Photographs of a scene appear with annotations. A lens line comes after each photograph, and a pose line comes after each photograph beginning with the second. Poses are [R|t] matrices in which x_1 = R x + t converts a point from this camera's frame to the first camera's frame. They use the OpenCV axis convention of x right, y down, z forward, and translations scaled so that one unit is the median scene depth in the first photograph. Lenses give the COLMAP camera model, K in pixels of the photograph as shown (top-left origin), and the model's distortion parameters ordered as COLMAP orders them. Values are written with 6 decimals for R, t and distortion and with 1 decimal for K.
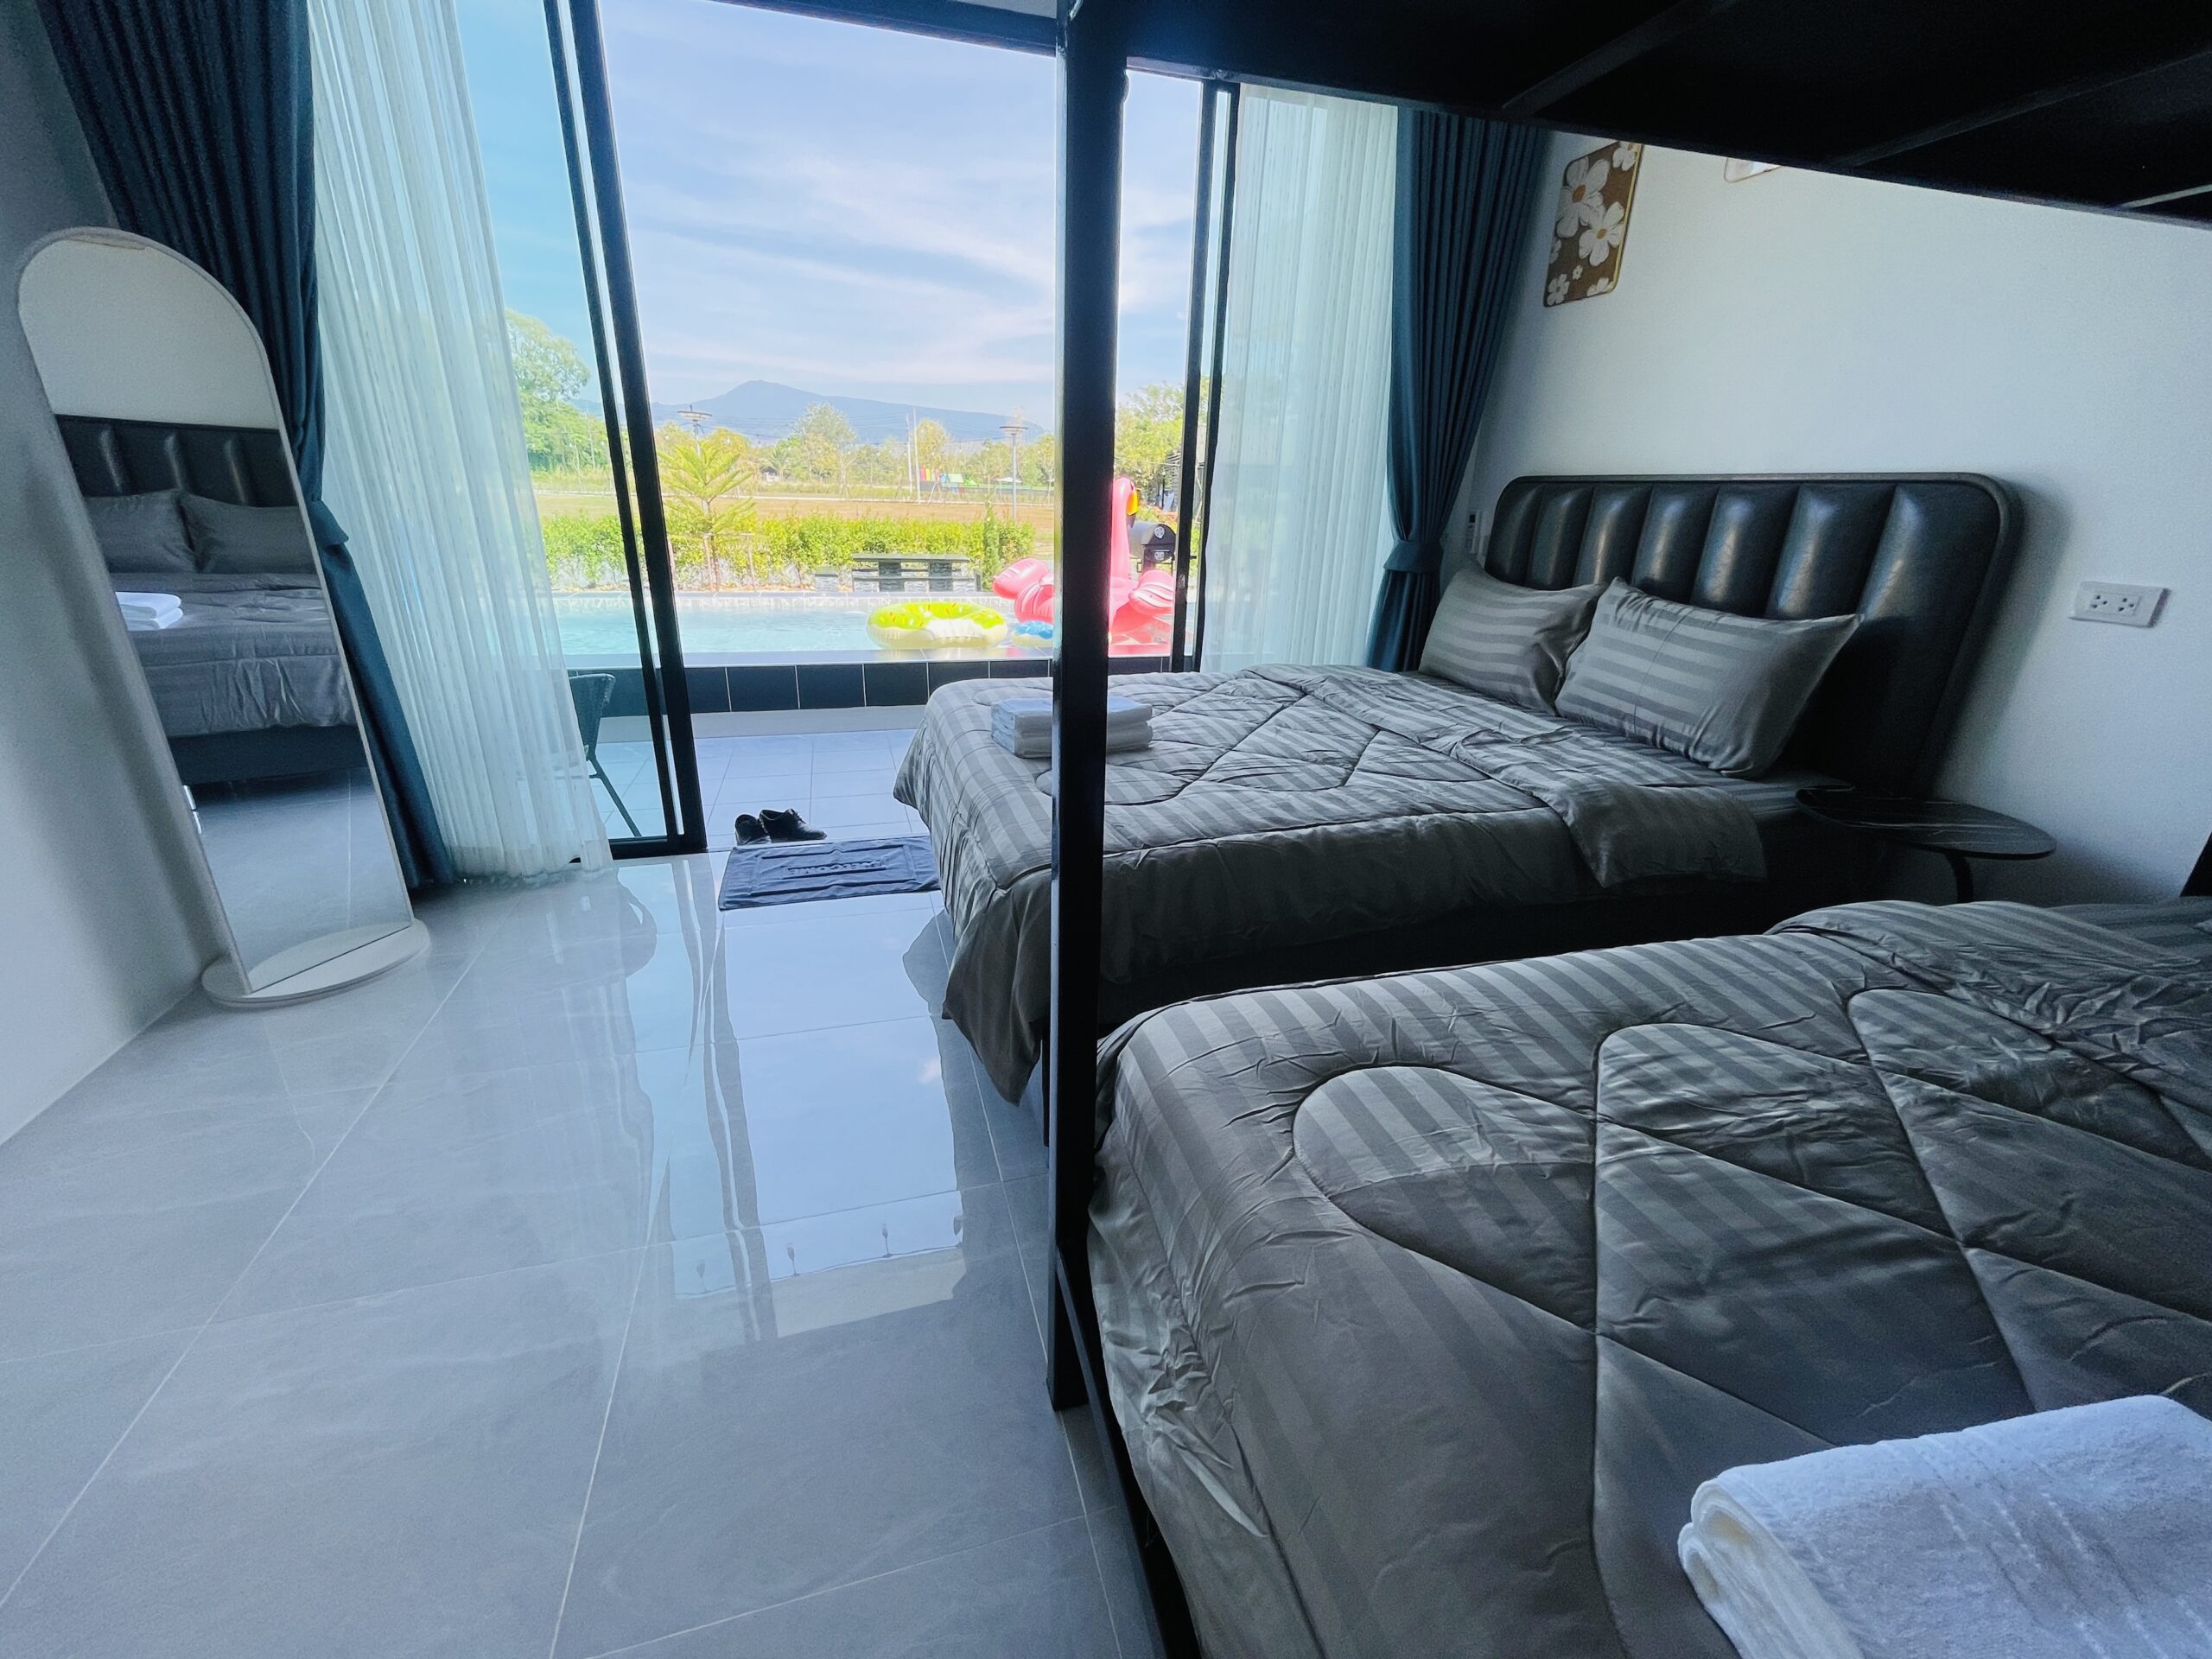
lens RADIAL K [[899.8, 0, 1108.8], [0, 899.8, 829.6], [0, 0, 1]] dist [-0.003929, 0.000569]
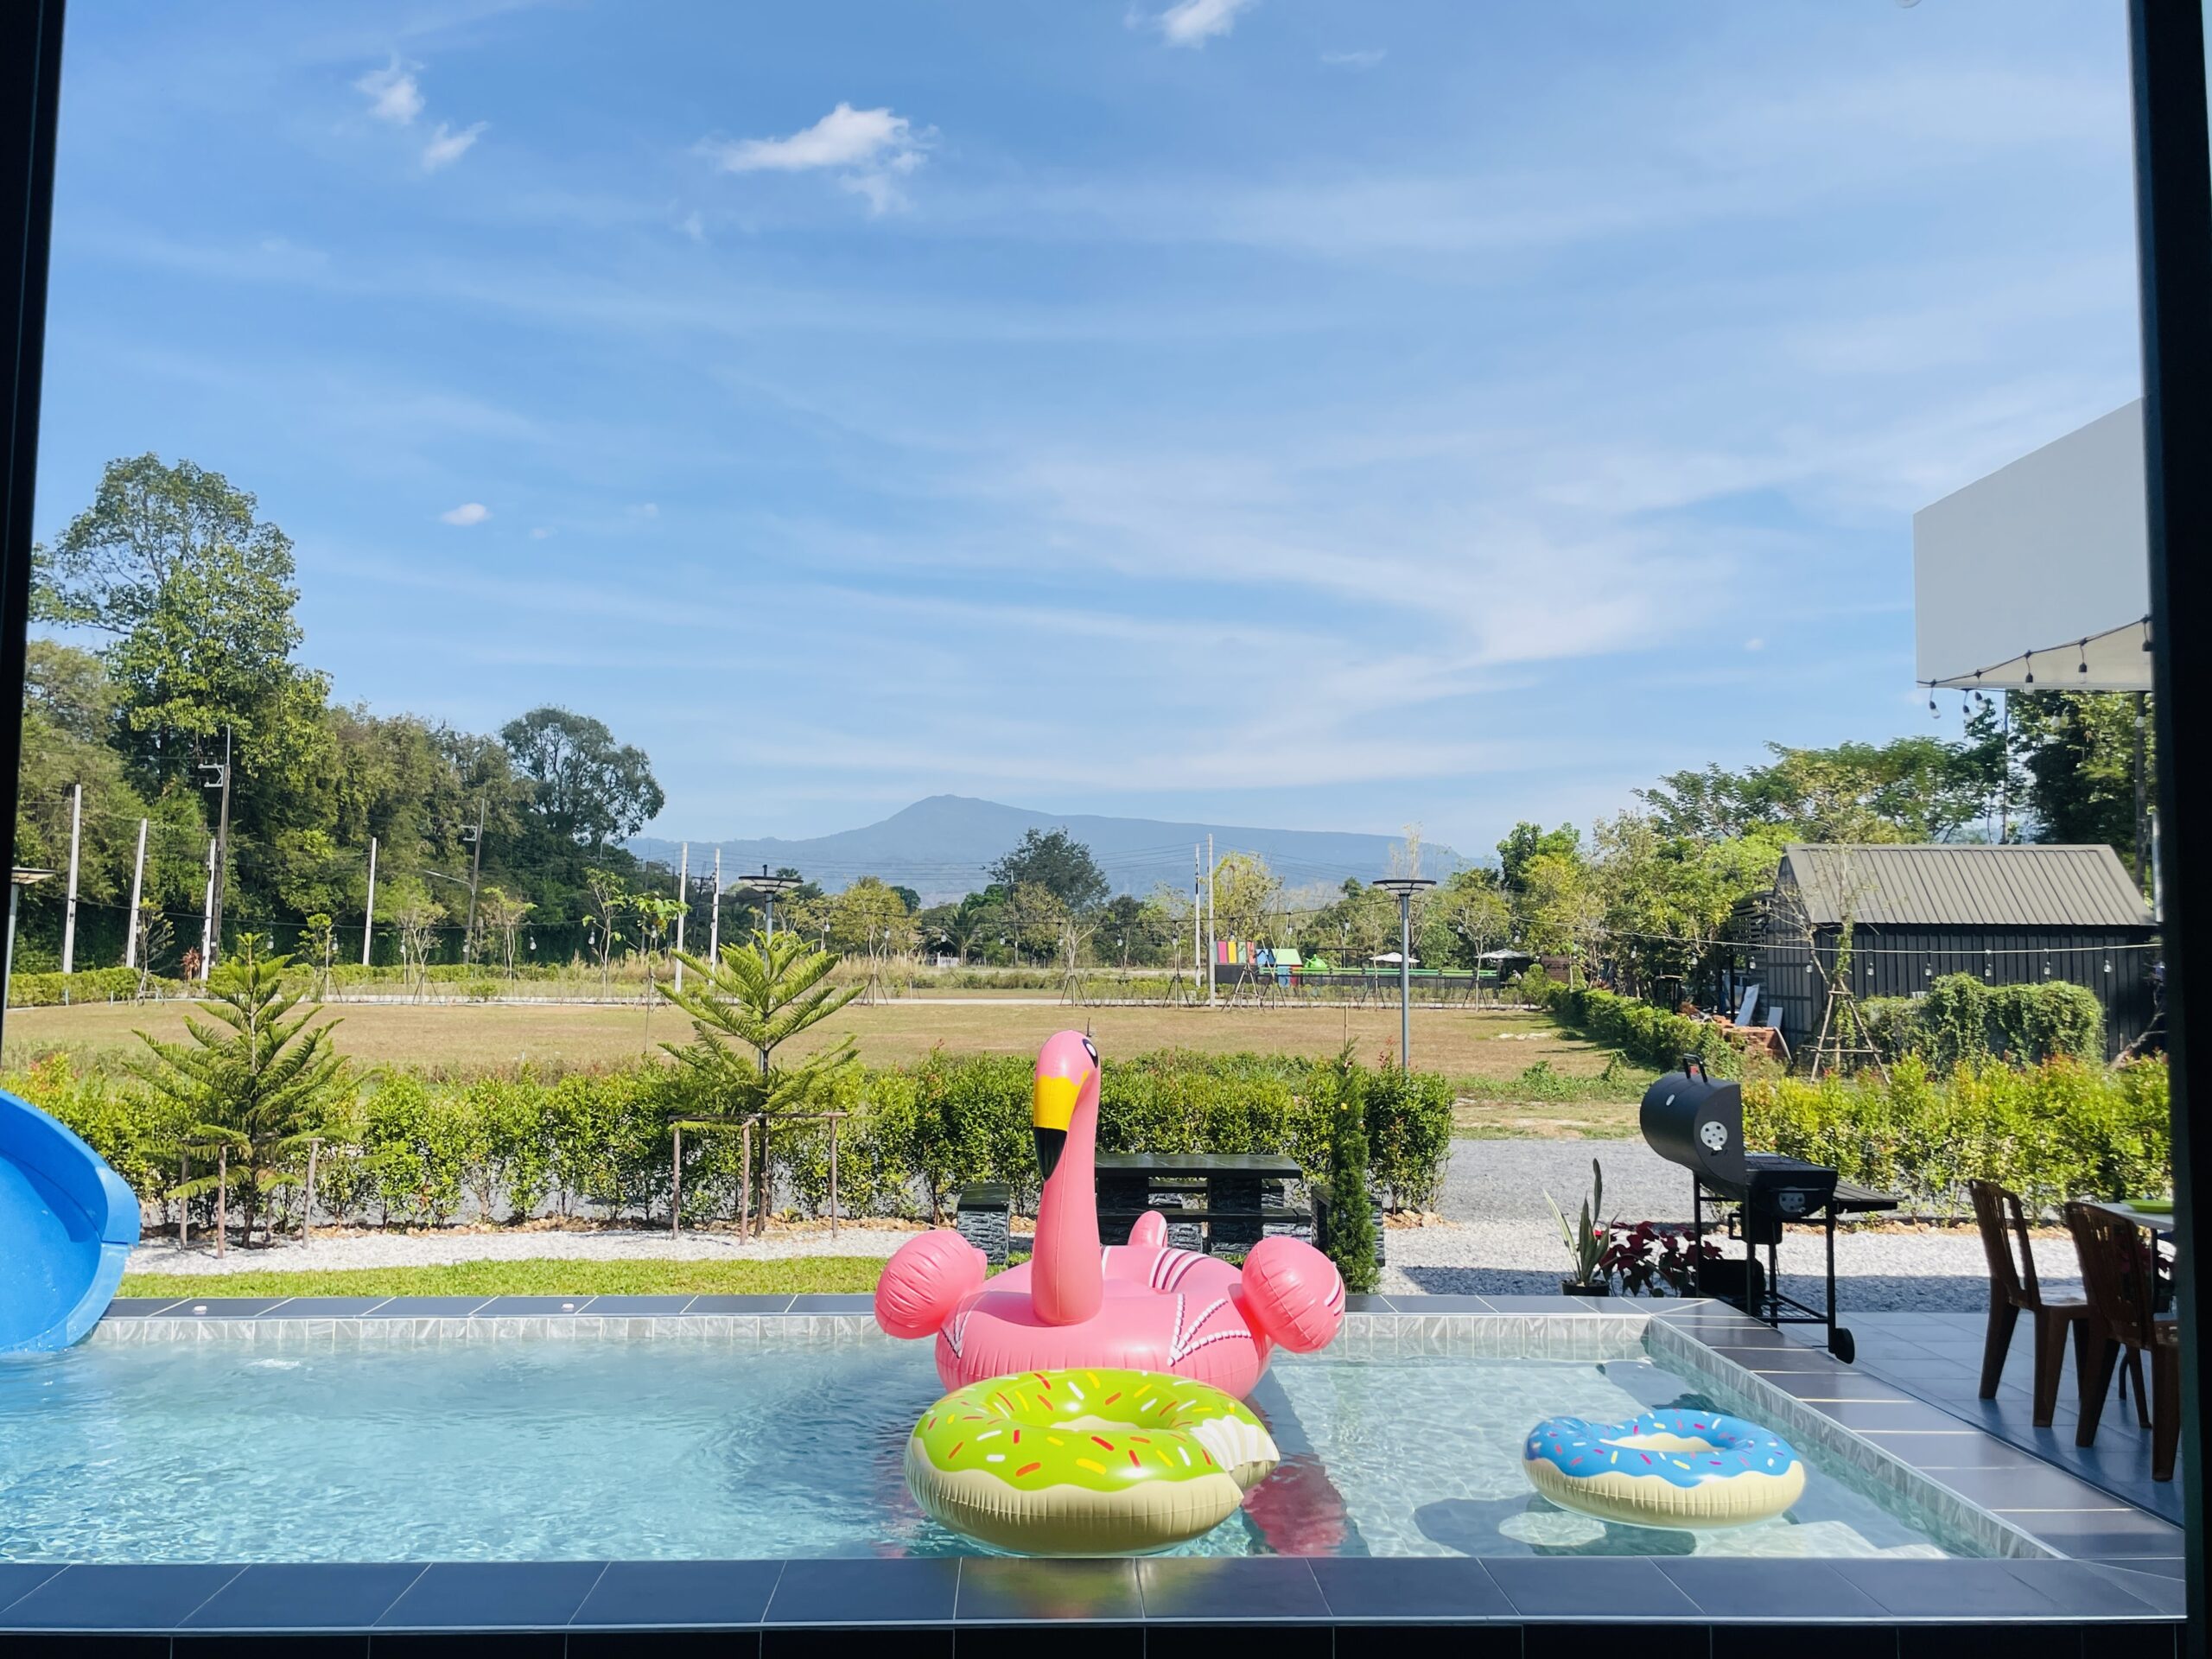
lens RADIAL K [[1875.8, 0, 1127.3], [0, 1875.8, 768.5], [0, 0, 1]] dist [0.088932, -0.002129]
pose [[0.970289, -0.048450, -0.237046, -0.072779], [-0.063463, 0.894474, -0.442593, -0.392877], [0.233476, 0.444487, 0.864824, 0.643852]]
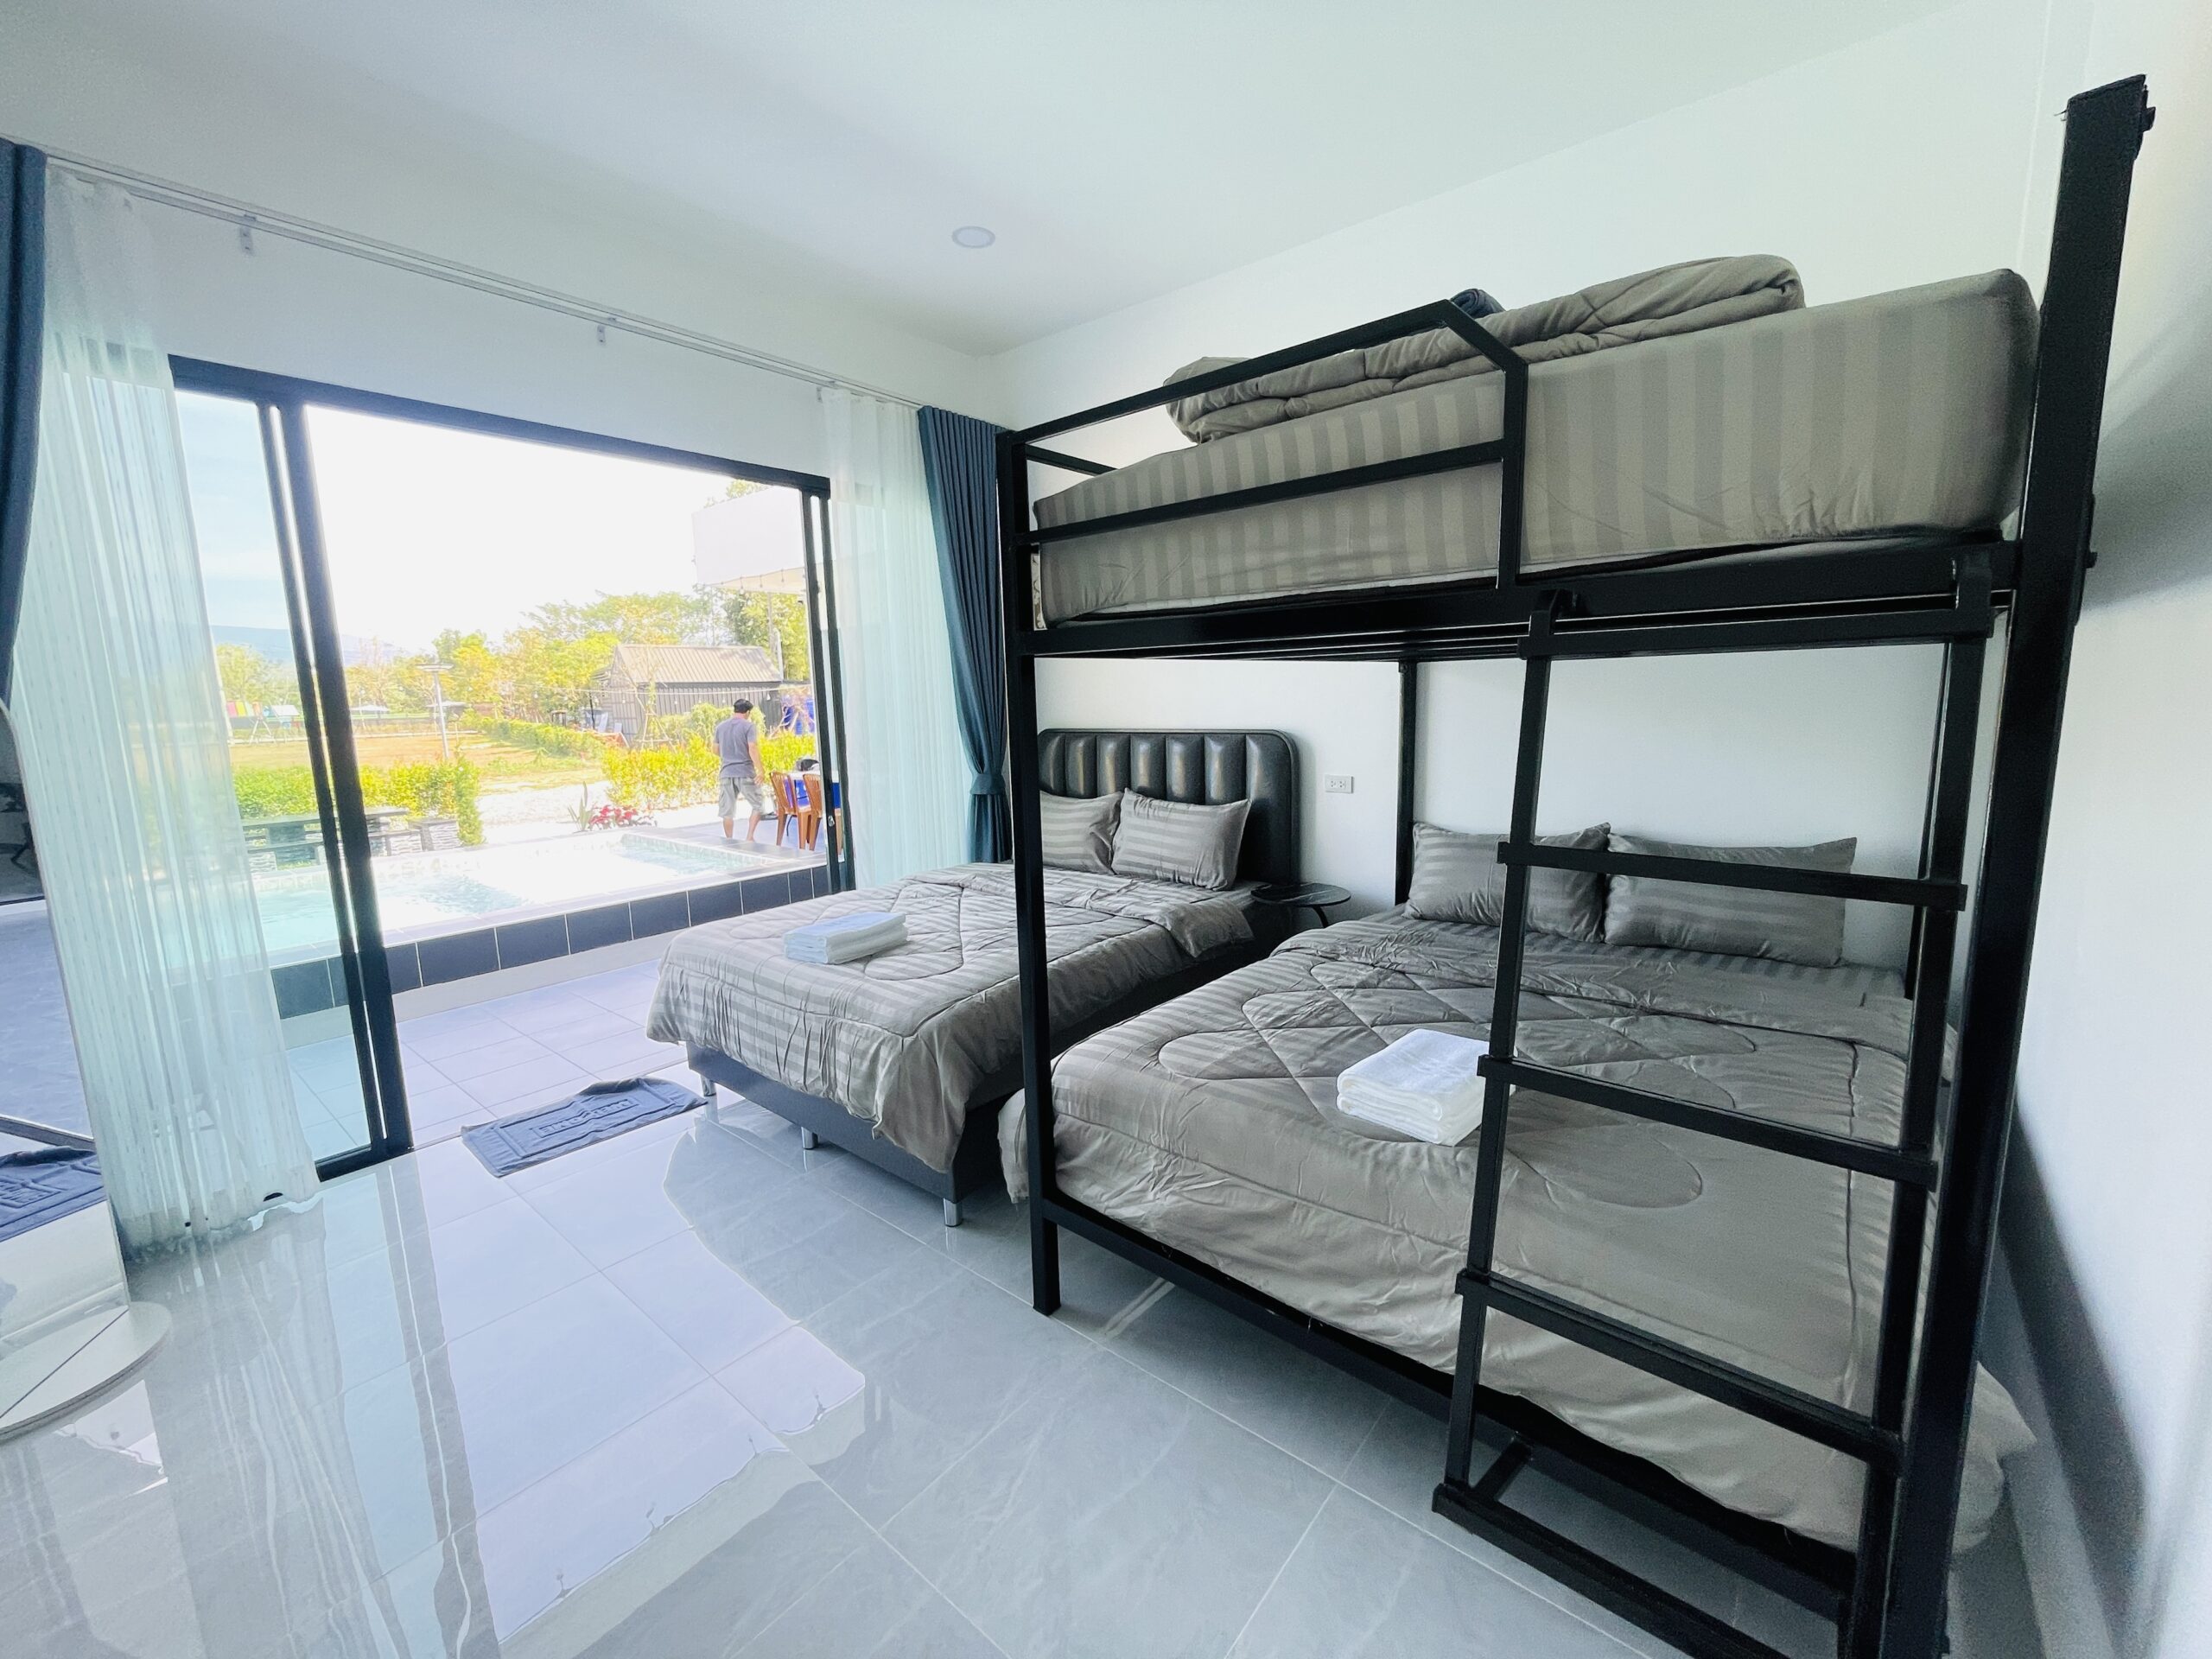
lens RADIAL K [[899.8, 0, 1107.9], [0, 899.8, 836.0], [0, 0, 1]] dist [-0.003929, 0.000569]
pose [[0.826104, -0.140247, 0.545787, -0.420984], [0.246312, 0.960981, -0.125881, 0.007836], [-0.506837, 0.238424, 0.828414, -0.379549]]
